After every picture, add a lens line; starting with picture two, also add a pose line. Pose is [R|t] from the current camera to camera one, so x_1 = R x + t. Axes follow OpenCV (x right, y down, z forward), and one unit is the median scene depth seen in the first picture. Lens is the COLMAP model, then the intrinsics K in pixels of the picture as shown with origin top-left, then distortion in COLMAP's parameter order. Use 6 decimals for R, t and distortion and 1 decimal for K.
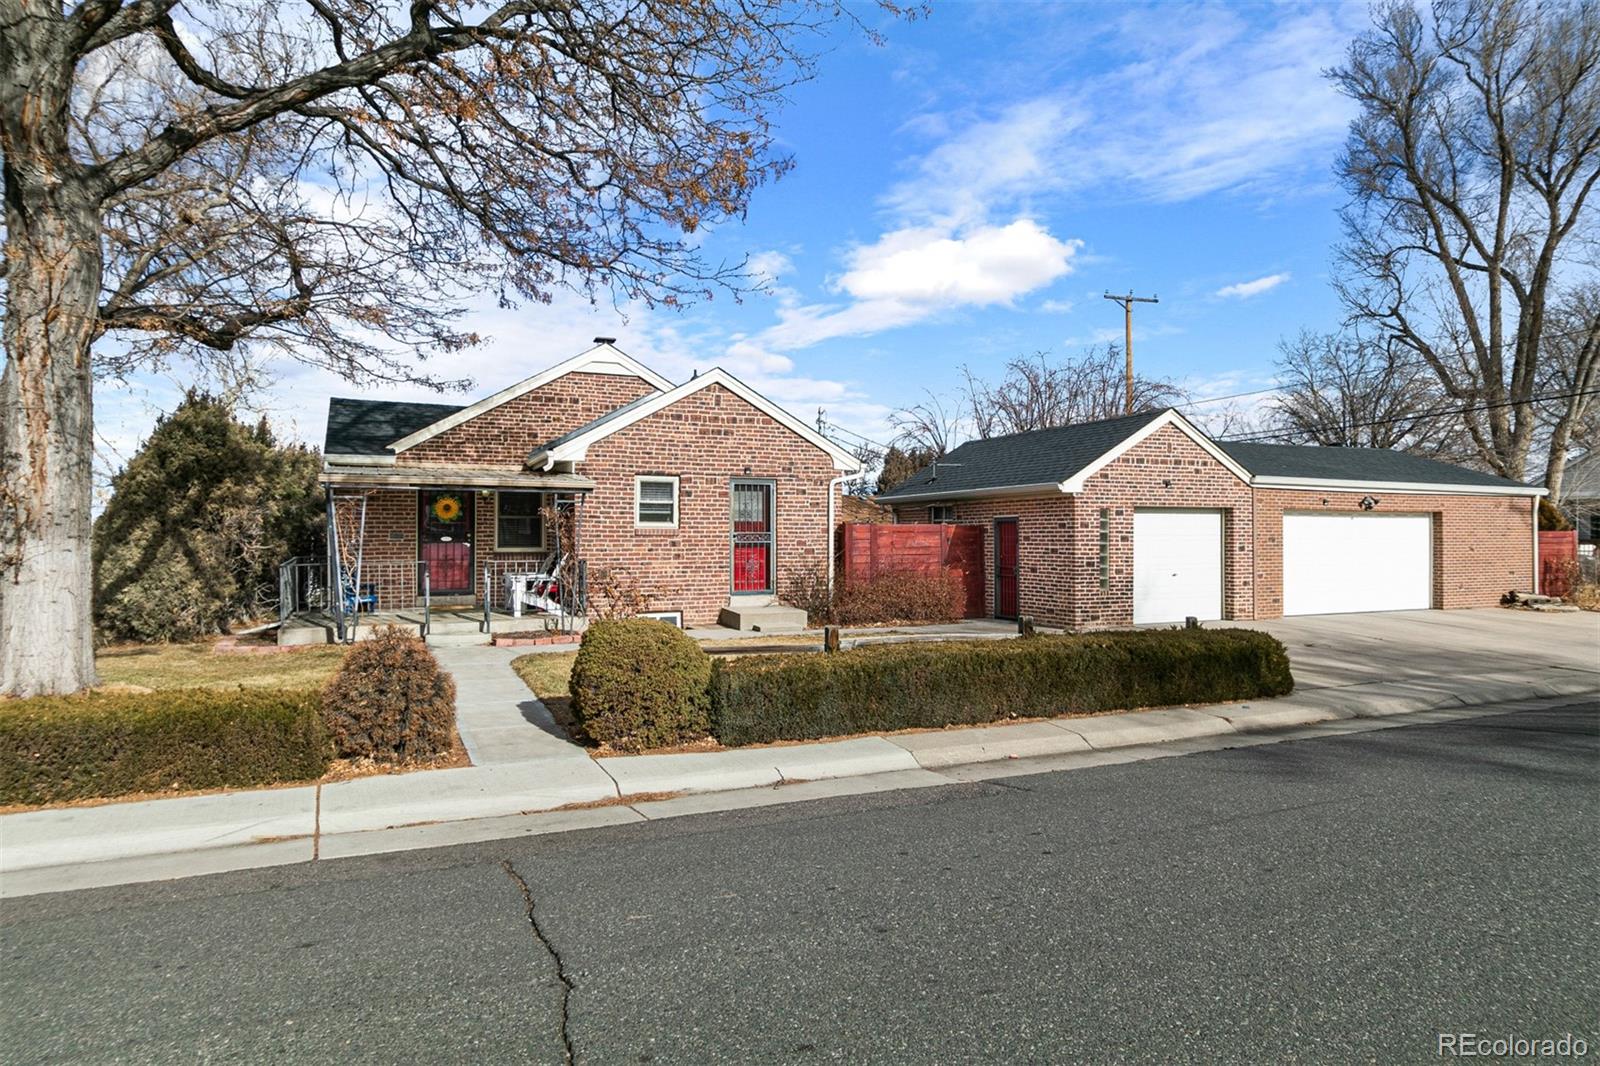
lens RADIAL K [[900.8, 0, 797.5], [0, 900.8, 538.9], [0, 0, 1]] dist [0.000499, 0.000208]
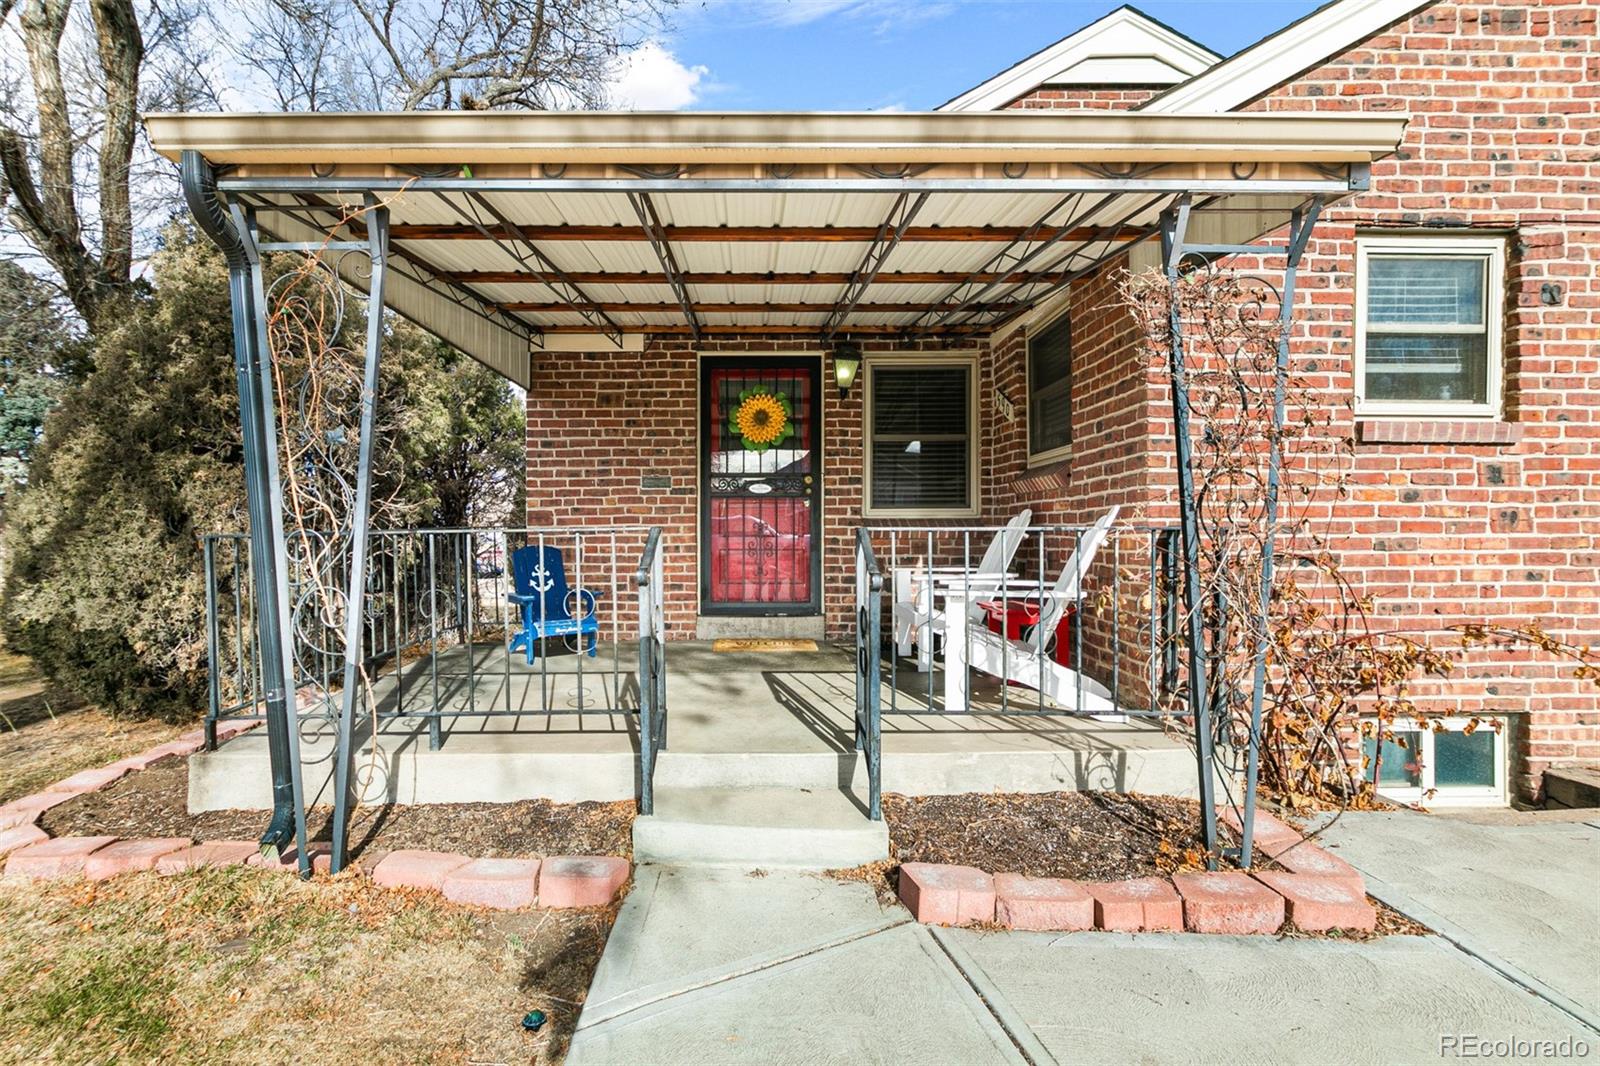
lens RADIAL K [[746.7, 0, 796.5], [0, 746.7, 537.3], [0, 0, 1]] dist [-0.014652, 0.000396]
pose [[0.931080, 0.001968, -0.364810, -0.255434], [-0.000488, 0.999991, 0.004147, 0.023738], [0.364815, -0.003683, 0.931073, 0.709958]]
